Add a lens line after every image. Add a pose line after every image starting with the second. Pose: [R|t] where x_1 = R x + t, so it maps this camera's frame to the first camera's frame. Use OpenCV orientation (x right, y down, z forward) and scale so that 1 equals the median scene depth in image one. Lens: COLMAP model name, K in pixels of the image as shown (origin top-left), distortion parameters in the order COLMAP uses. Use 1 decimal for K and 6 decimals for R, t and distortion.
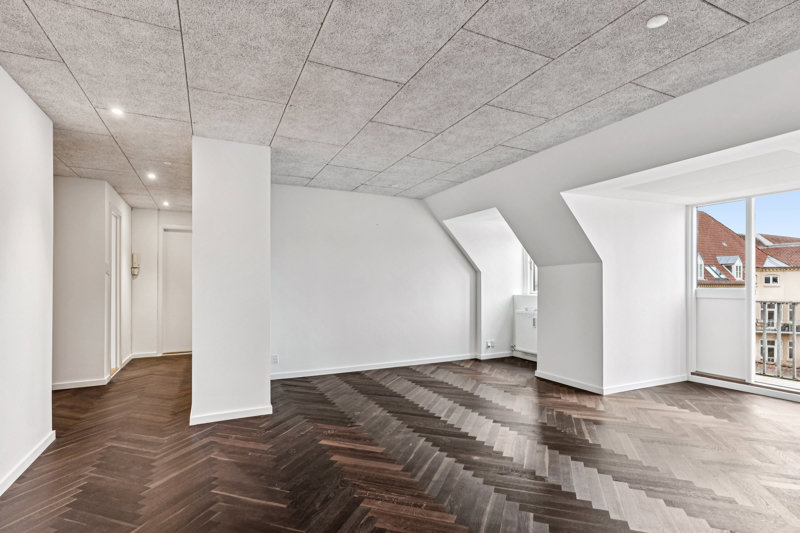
lens RADIAL K [[401.8, 0, 401.2], [0, 401.8, 281.9], [0, 0, 1]] dist [0.004037, 0.000679]
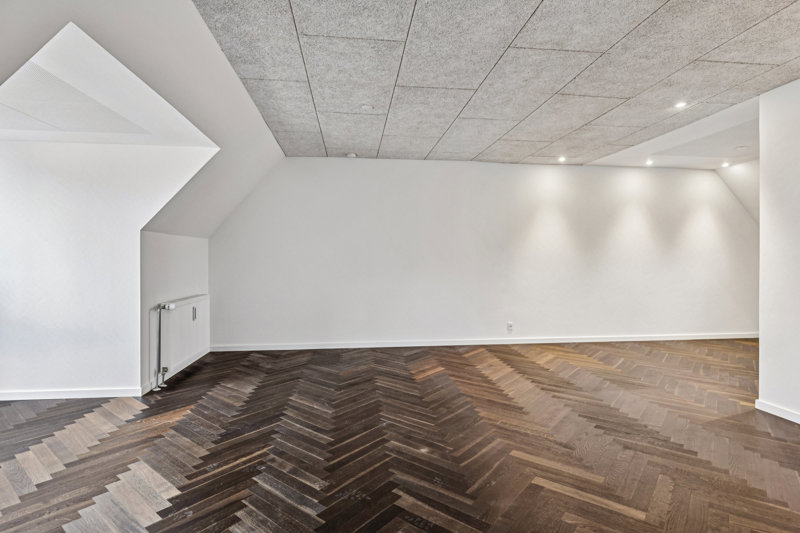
lens RADIAL K [[418.2, 0, 400.0], [0, 418.2, 266.5], [0, 0, 1]] dist [0.000734, 0.000668]
pose [[-0.947170, -0.003291, 0.320716, -0.034544], [0.000755, 0.999922, 0.012492, 0.010473], [-0.320732, 0.012075, -0.947093, 1.096038]]
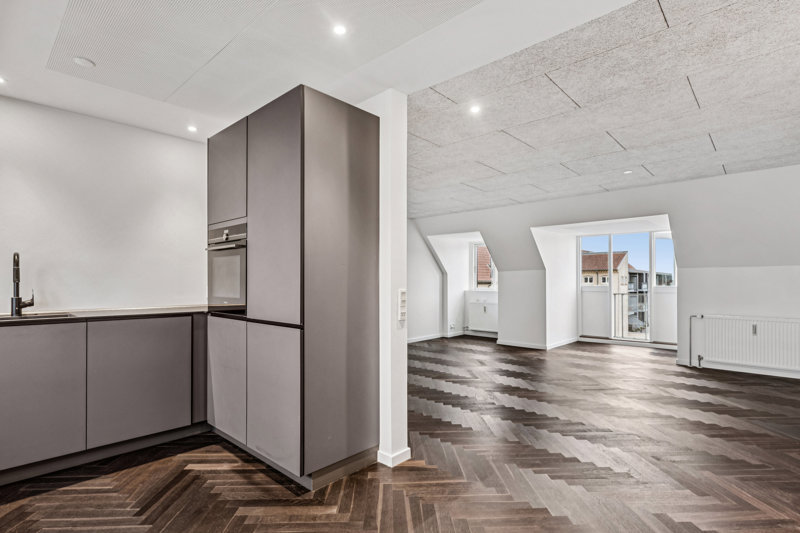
lens RADIAL K [[401.8, 0, 401.2], [0, 401.8, 281.9], [0, 0, 1]] dist [0.004037, 0.000679]
pose [[0.929761, 0.002952, 0.368152, -0.600631], [-0.005328, 0.999971, 0.005436, -0.004893], [-0.368125, -0.007016, 0.929750, -0.291020]]
